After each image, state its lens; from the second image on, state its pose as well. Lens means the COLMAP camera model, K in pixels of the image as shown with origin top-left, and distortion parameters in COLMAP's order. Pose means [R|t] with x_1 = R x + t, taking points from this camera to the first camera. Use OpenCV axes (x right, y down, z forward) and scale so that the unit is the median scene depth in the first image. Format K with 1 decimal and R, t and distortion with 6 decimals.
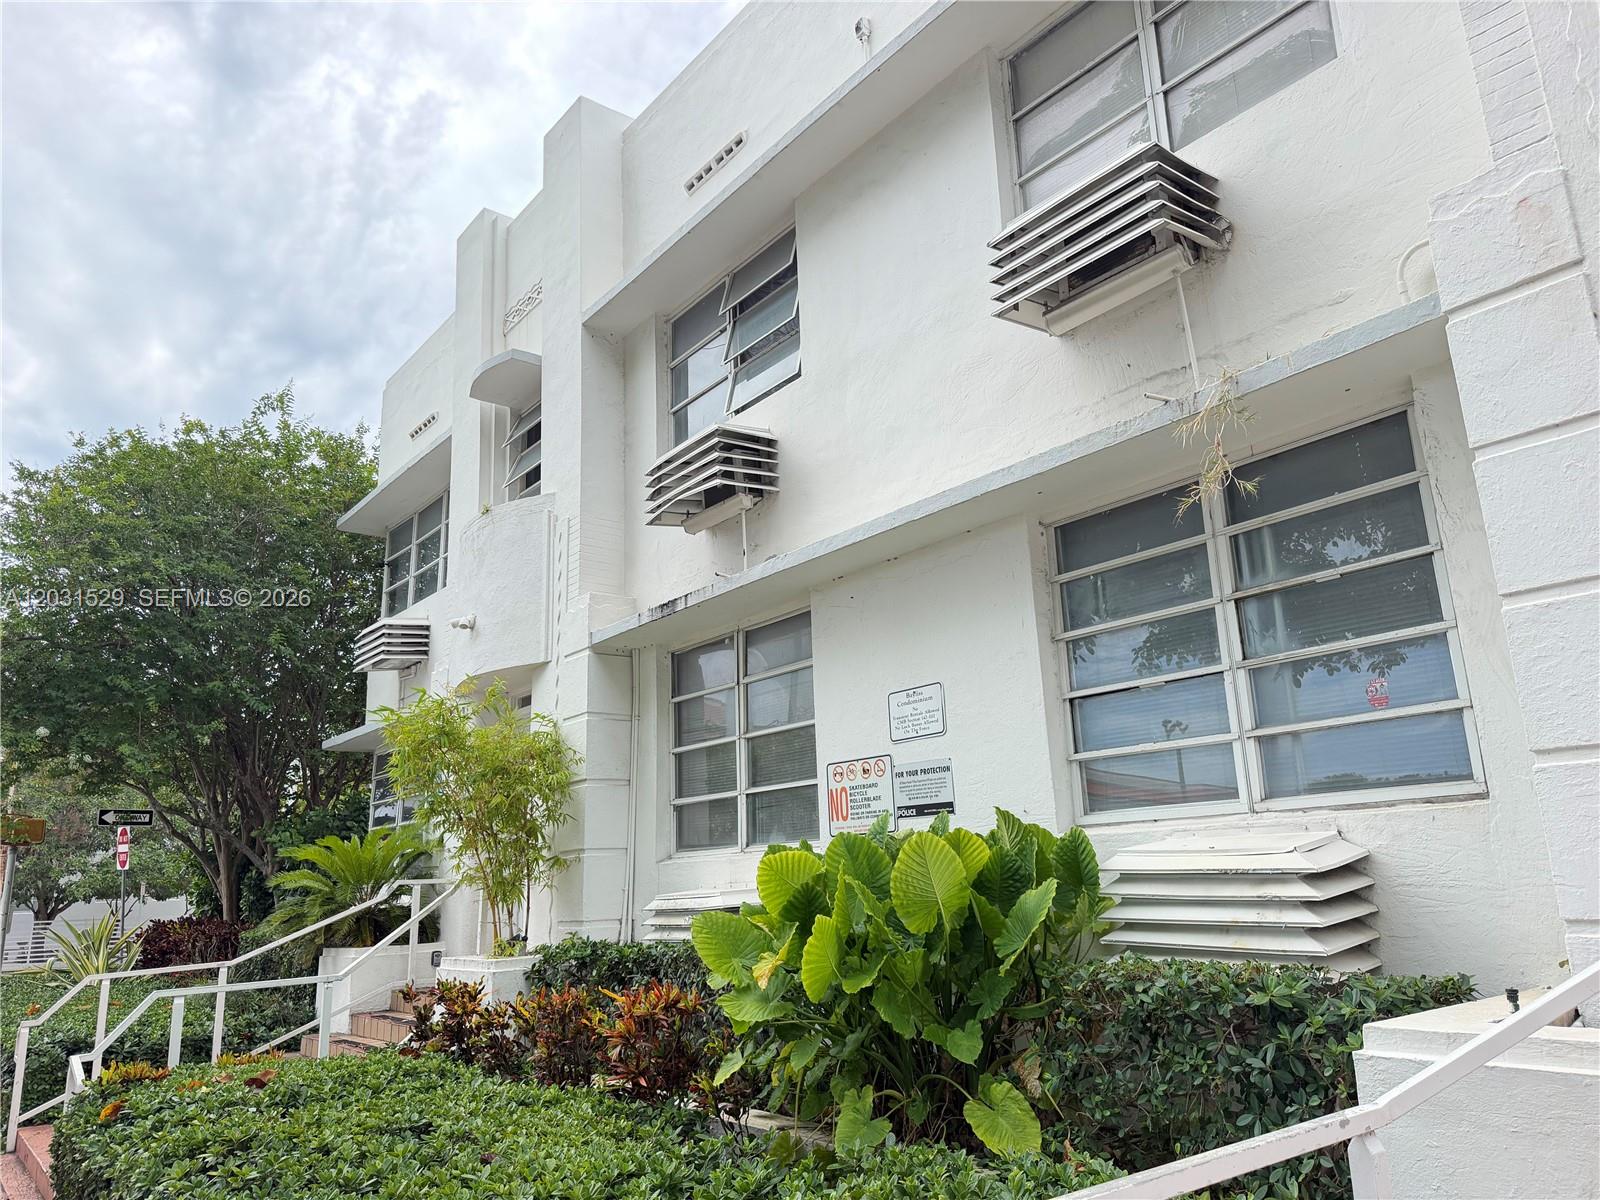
lens RADIAL K [[1133.4, 0, 800.0], [0, 1133.4, 600.0], [0, 0, 1]] dist [-0.000754, -0.001451]
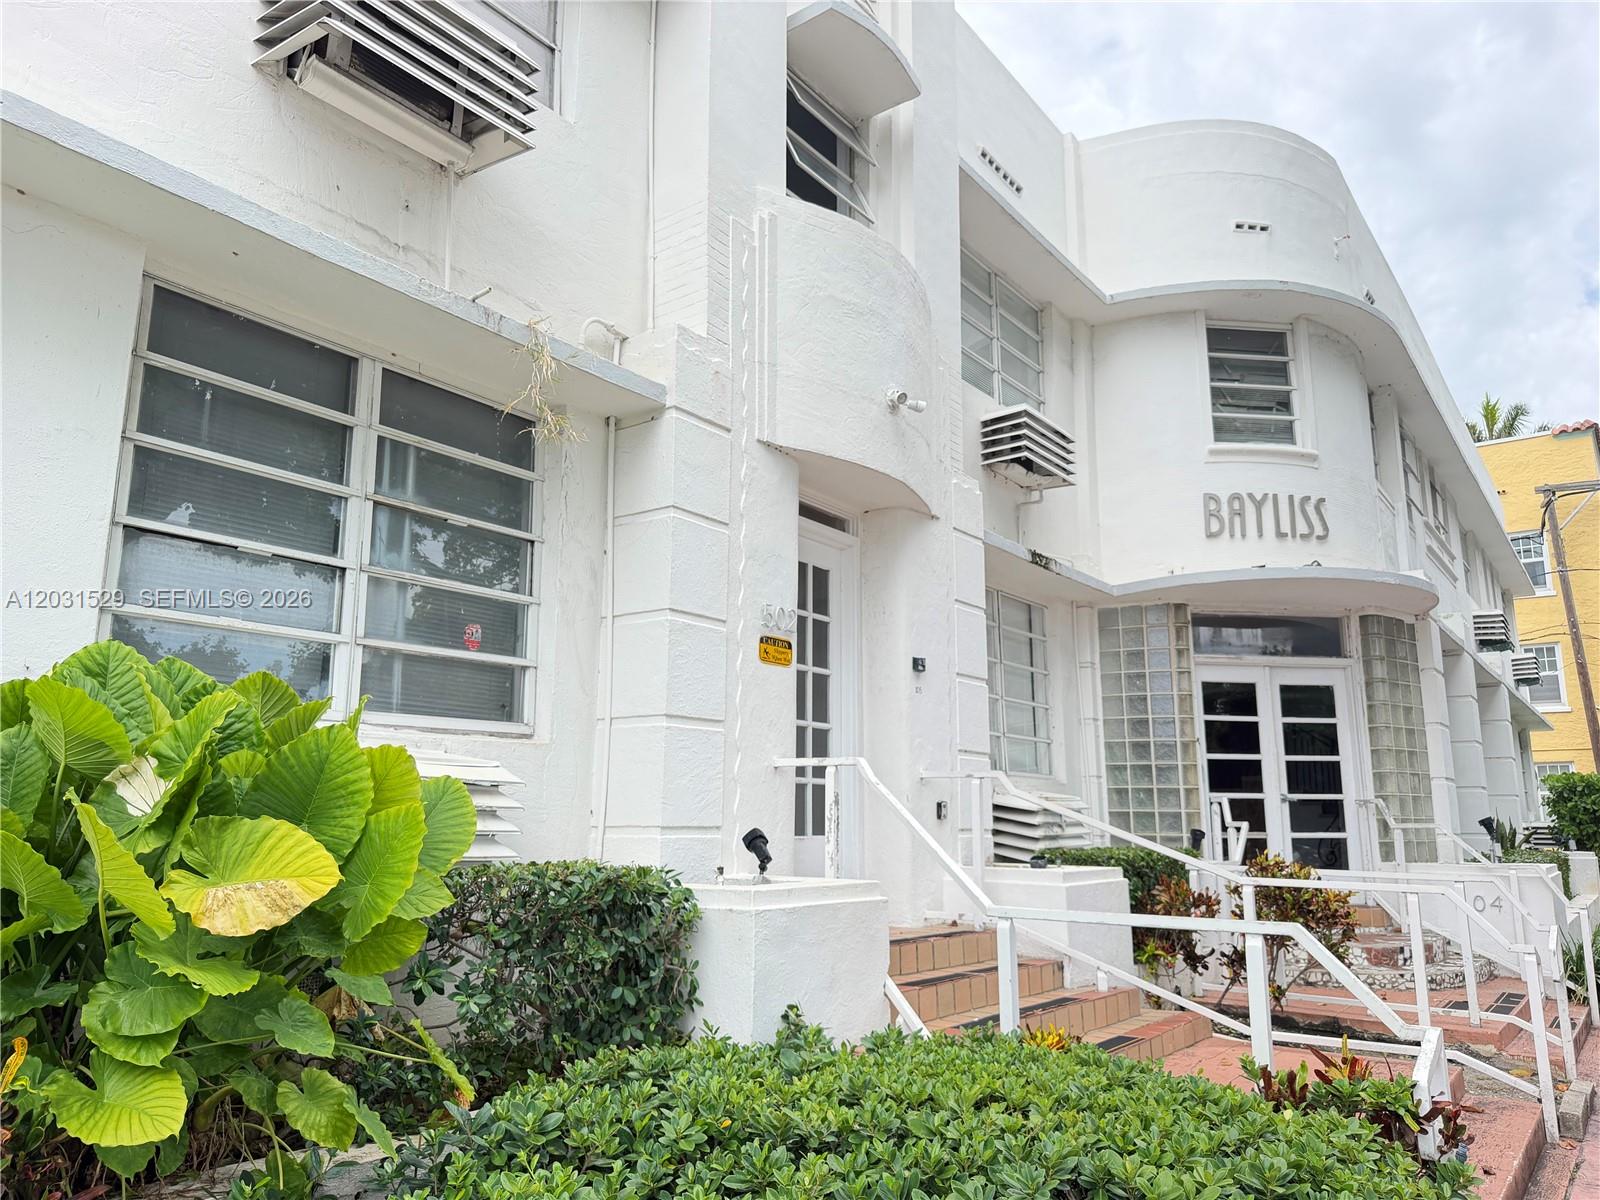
lens RADIAL K [[1133.4, 0, 800.0], [0, 1133.4, 600.0], [0, 0, 1]] dist [-0.000754, -0.001451]
pose [[-0.281745, 0.214320, 0.935247, -0.585391], [-0.226118, 0.932449, -0.281797, 0.263400], [-0.932465, -0.290871, -0.214251, 0.849584]]
